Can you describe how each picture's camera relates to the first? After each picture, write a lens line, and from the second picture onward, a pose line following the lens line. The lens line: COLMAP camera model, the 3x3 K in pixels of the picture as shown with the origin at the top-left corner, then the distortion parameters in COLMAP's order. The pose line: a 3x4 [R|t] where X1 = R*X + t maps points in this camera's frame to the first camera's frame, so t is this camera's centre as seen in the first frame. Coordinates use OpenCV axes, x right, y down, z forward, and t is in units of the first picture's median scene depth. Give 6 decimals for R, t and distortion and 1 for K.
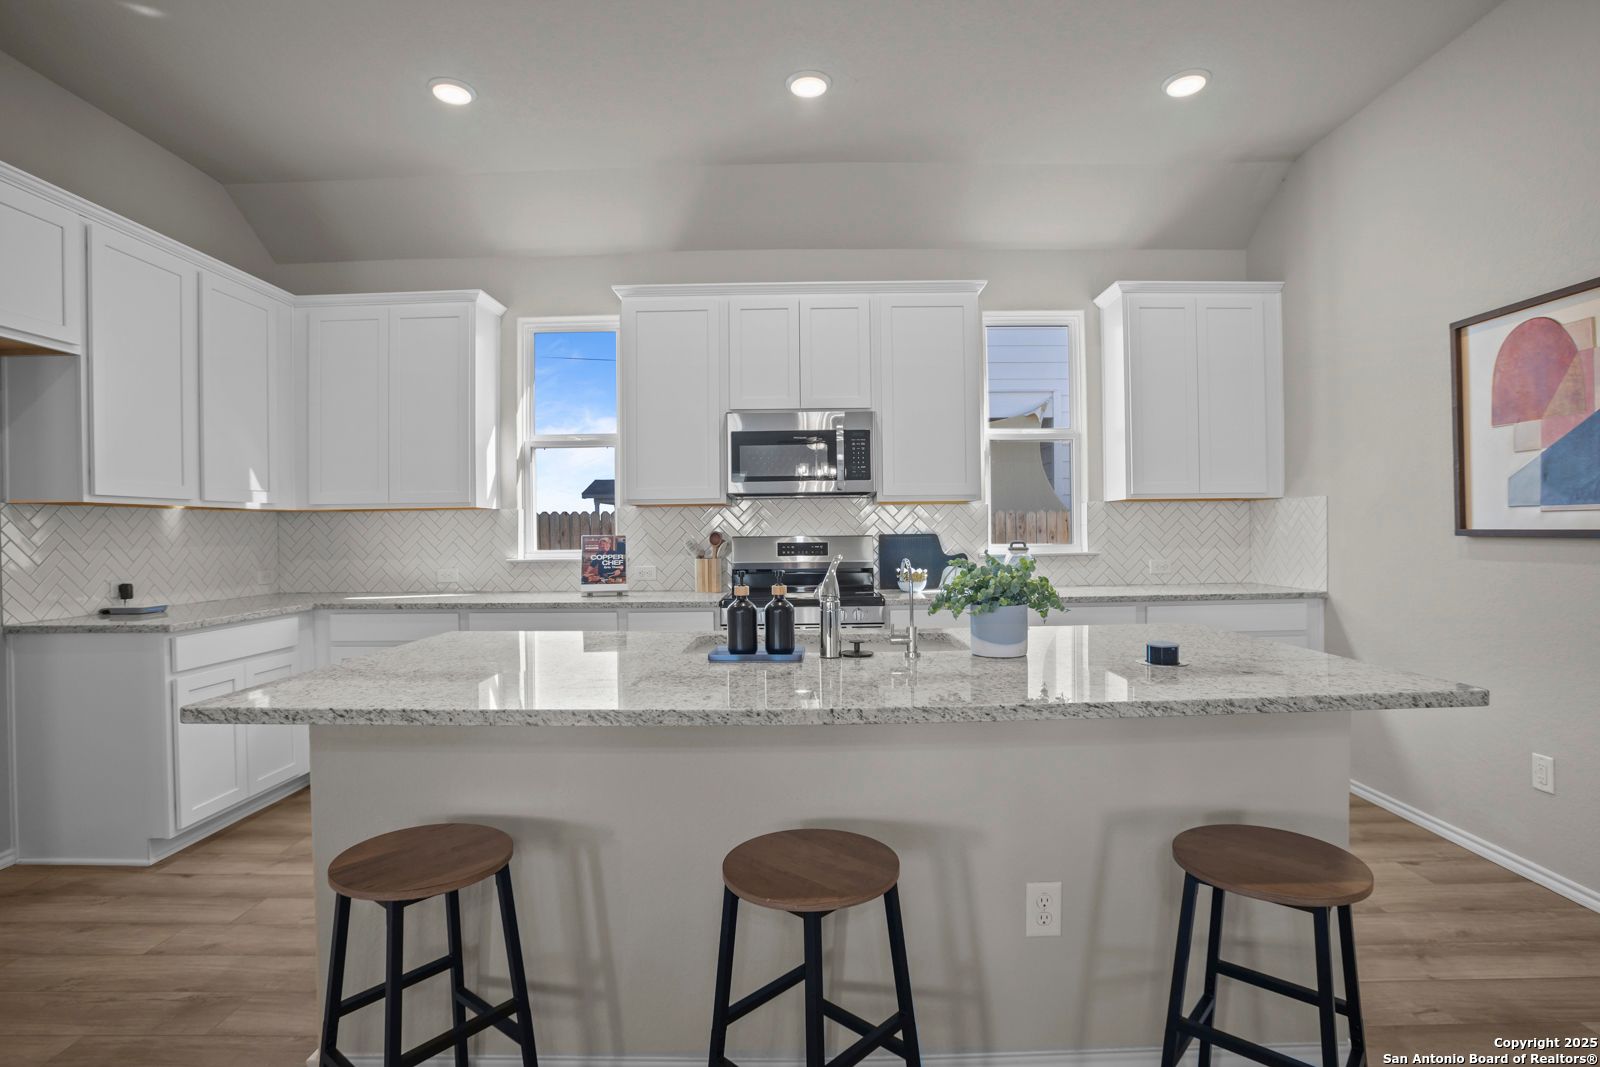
lens RADIAL K [[779.6, 0, 805.1], [0, 779.6, 533.3], [0, 0, 1]] dist [-0.078113, 0.032079]
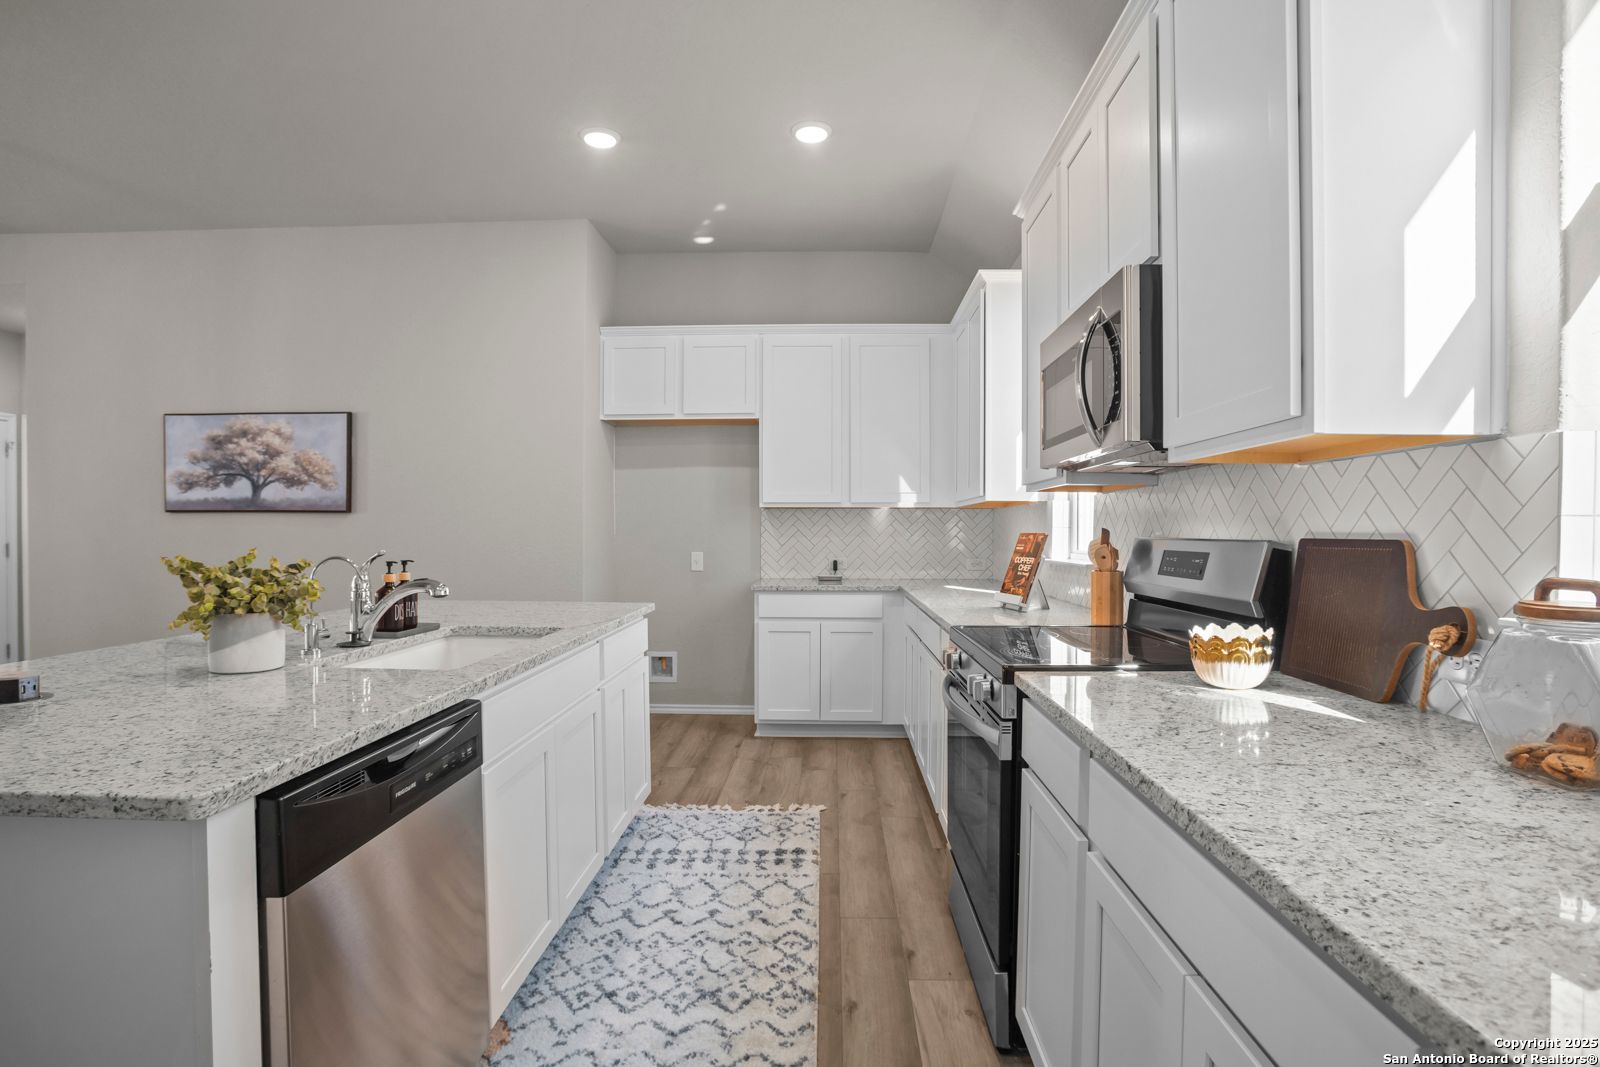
lens RADIAL K [[779.6, 0, 805.1], [0, 779.6, 533.3], [0, 0, 1]] dist [-0.078113, 0.032079]
pose [[-0.033208, 0.013400, -0.999359, 0.534743], [-0.001791, 0.999908, 0.013467, -0.006112], [0.999447, 0.002237, -0.033181, 0.816308]]
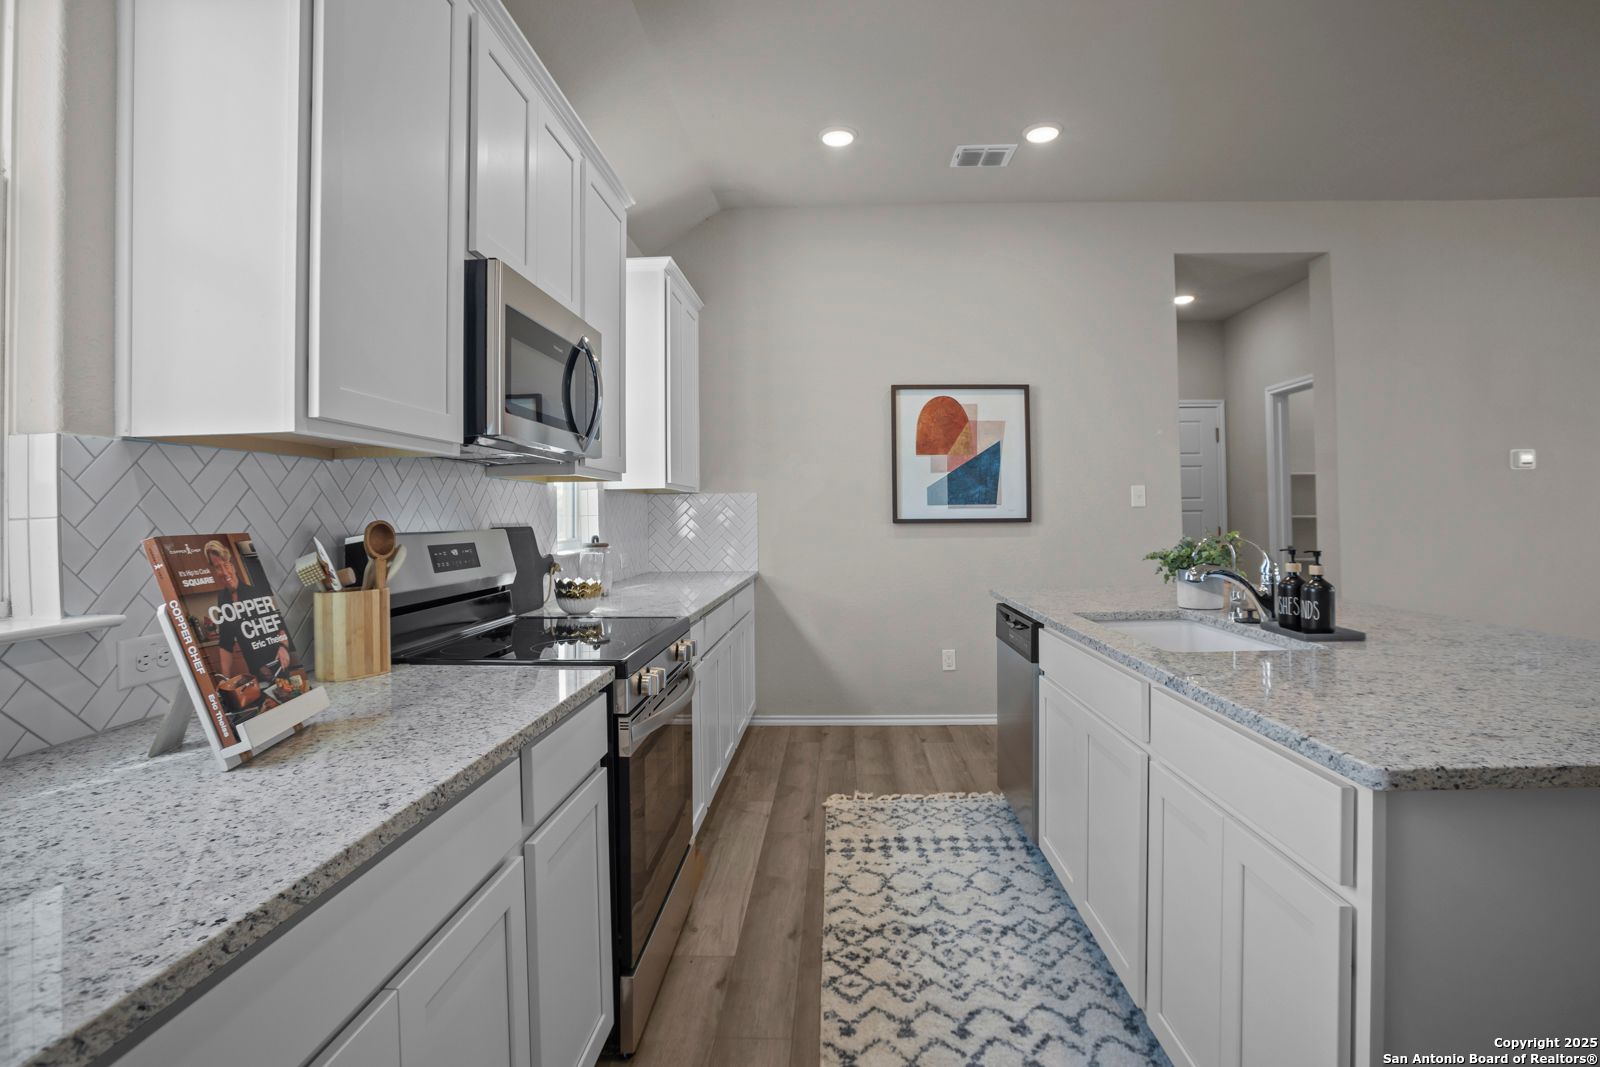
lens RADIAL K [[788.1, 0, 818.6], [0, 788.1, 501.7], [0, 0, 1]] dist [-0.080269, 0.033086]
pose [[0.027279, 0.027490, 0.999250, -0.533796], [0.011982, 0.999541, -0.027825, 0.001749], [-0.999556, 0.012732, 0.026937, 0.792733]]
